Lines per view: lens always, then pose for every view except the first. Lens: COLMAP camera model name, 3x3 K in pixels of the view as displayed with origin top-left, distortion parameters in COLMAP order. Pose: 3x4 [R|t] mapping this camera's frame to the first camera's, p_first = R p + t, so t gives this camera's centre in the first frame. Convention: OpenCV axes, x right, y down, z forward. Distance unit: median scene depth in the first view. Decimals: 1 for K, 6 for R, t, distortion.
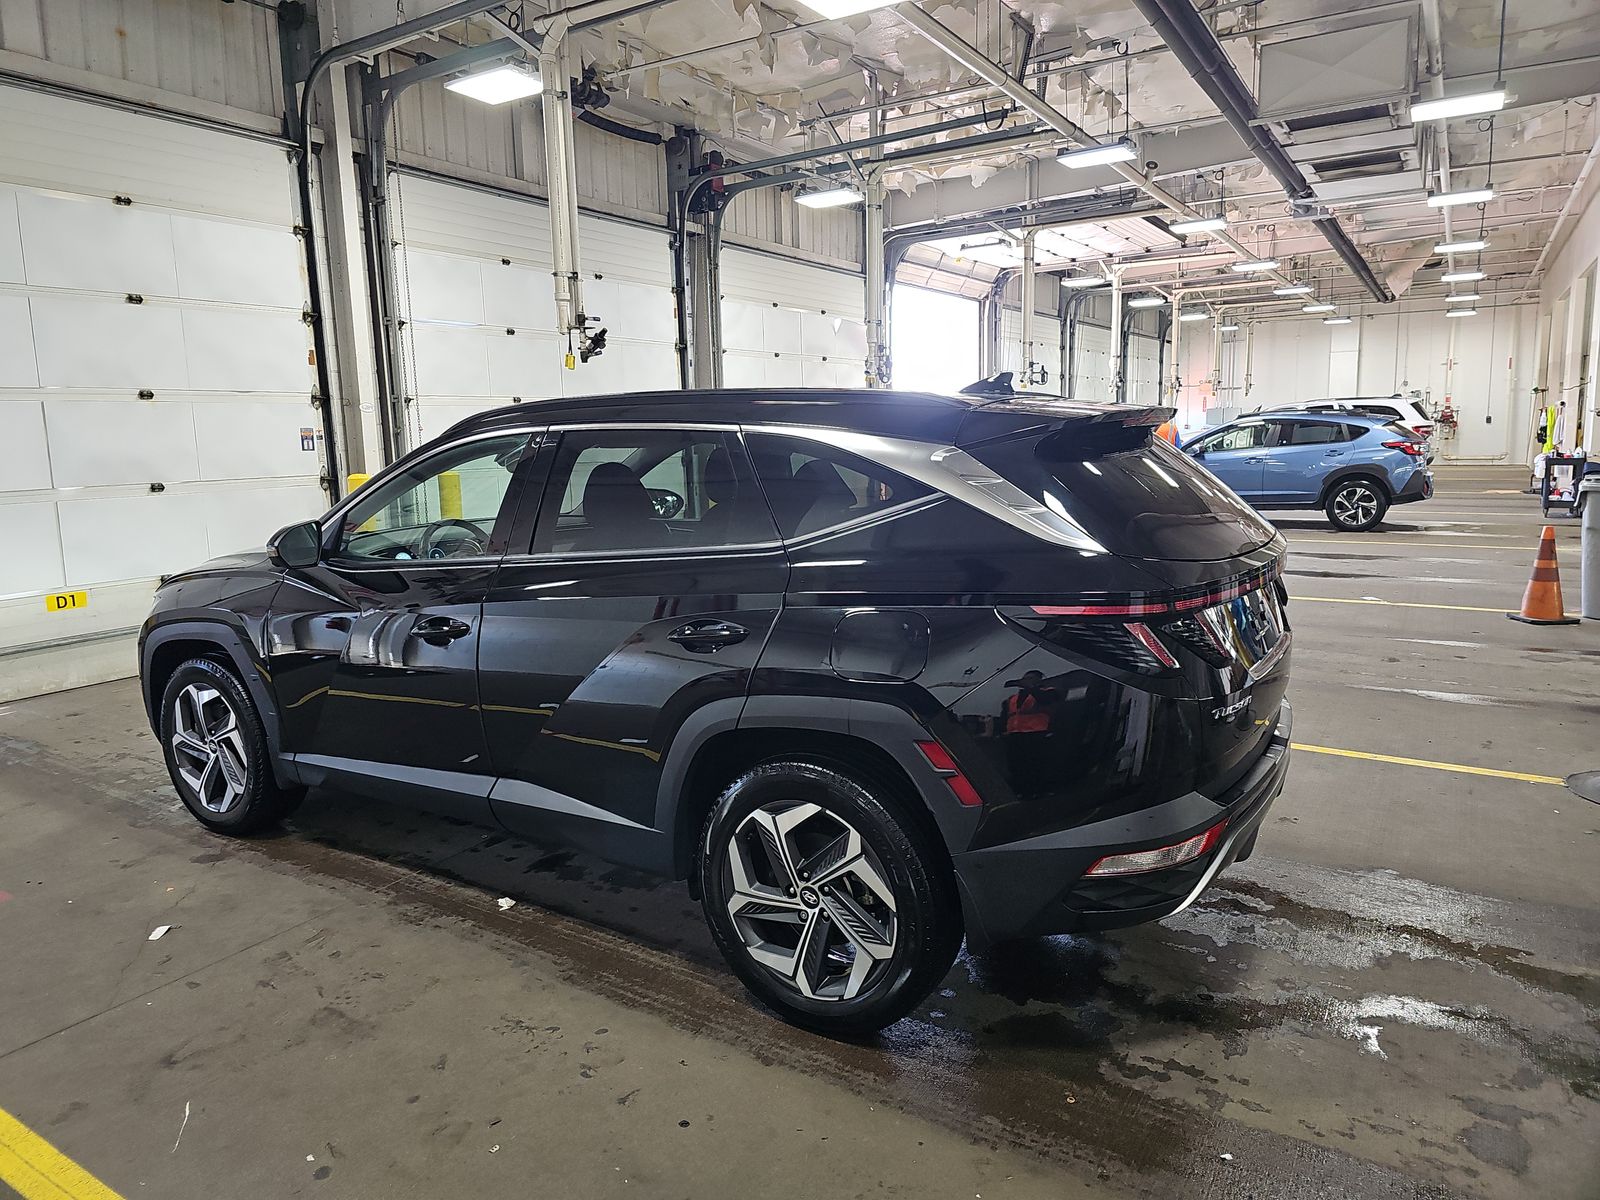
lens RADIAL K [[1067.3, 0, 795.2], [0, 1067.3, 591.9], [0, 0, 1]] dist [0.002778, -0.010809]
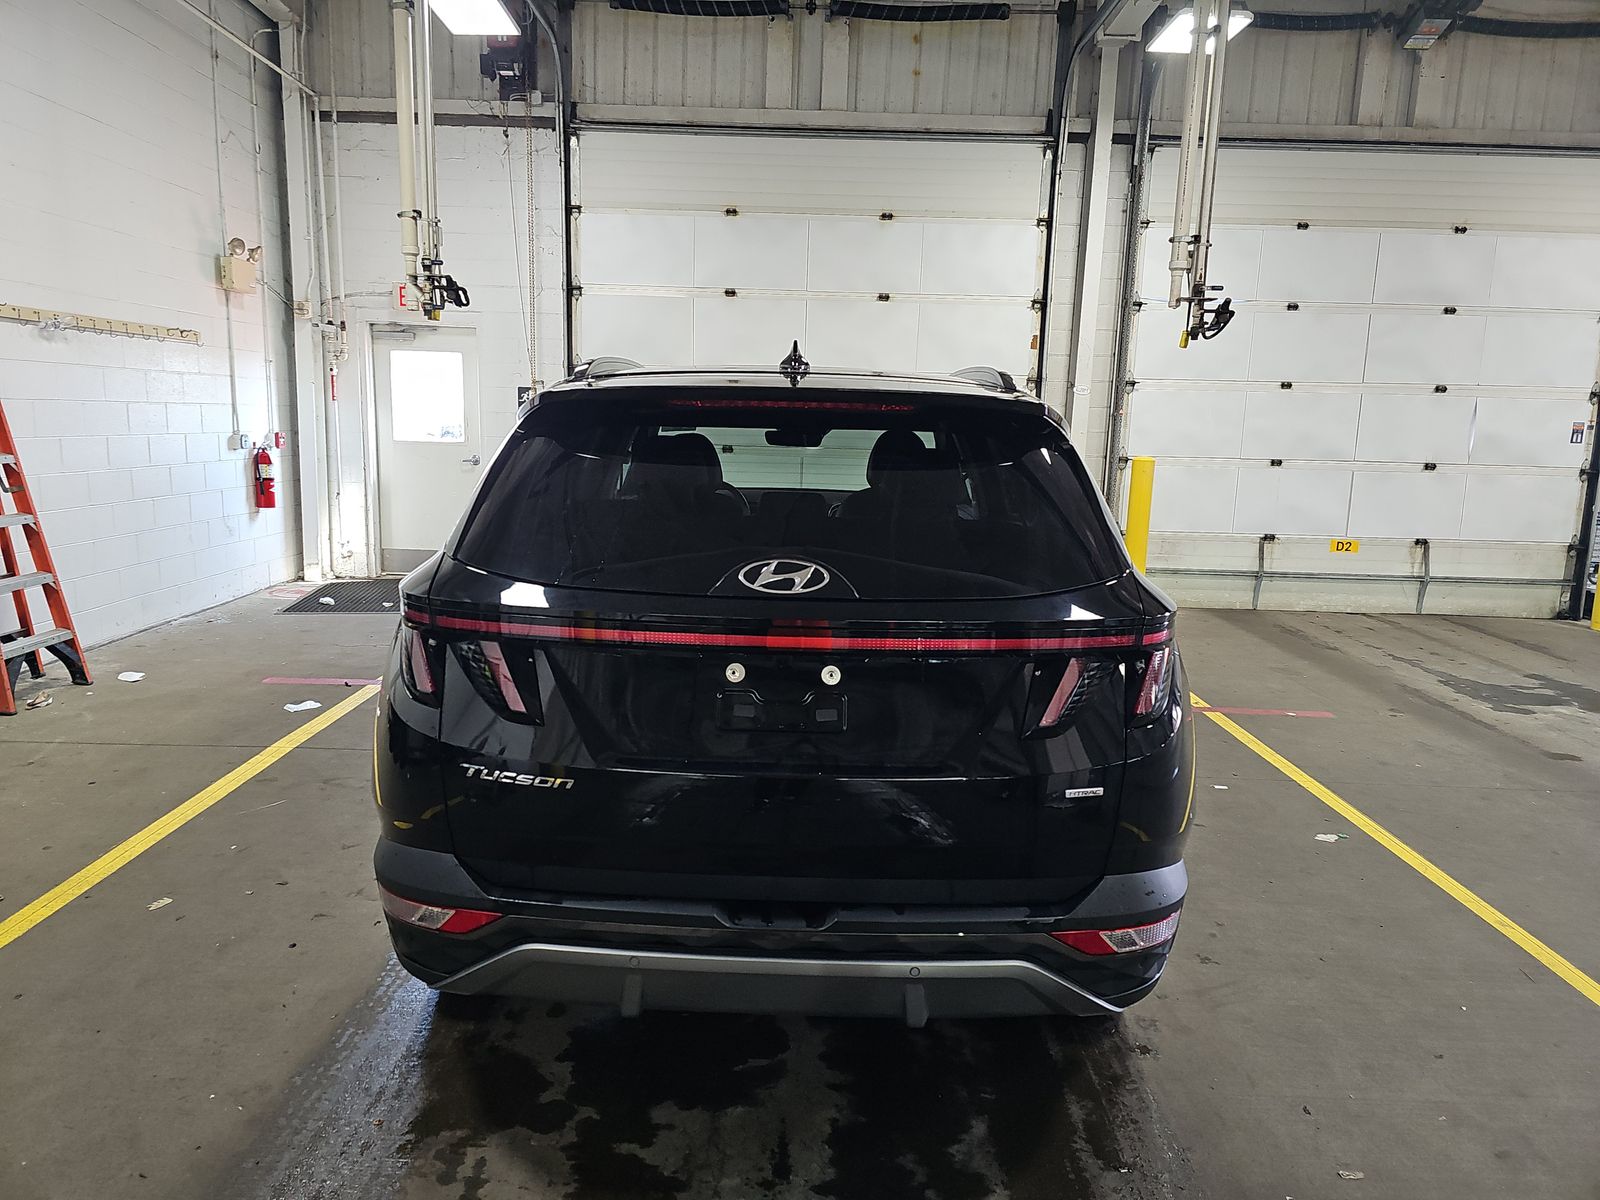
lens RADIAL K [[1067.3, 0, 792.9], [0, 1067.3, 612.3], [0, 0, 1]] dist [0.002778, -0.010809]
pose [[0.513102, 0.186101, -0.837909, 0.403766], [-0.163107, 0.979565, 0.117683, -0.045413], [0.842687, 0.076285, 0.532971, 0.274055]]
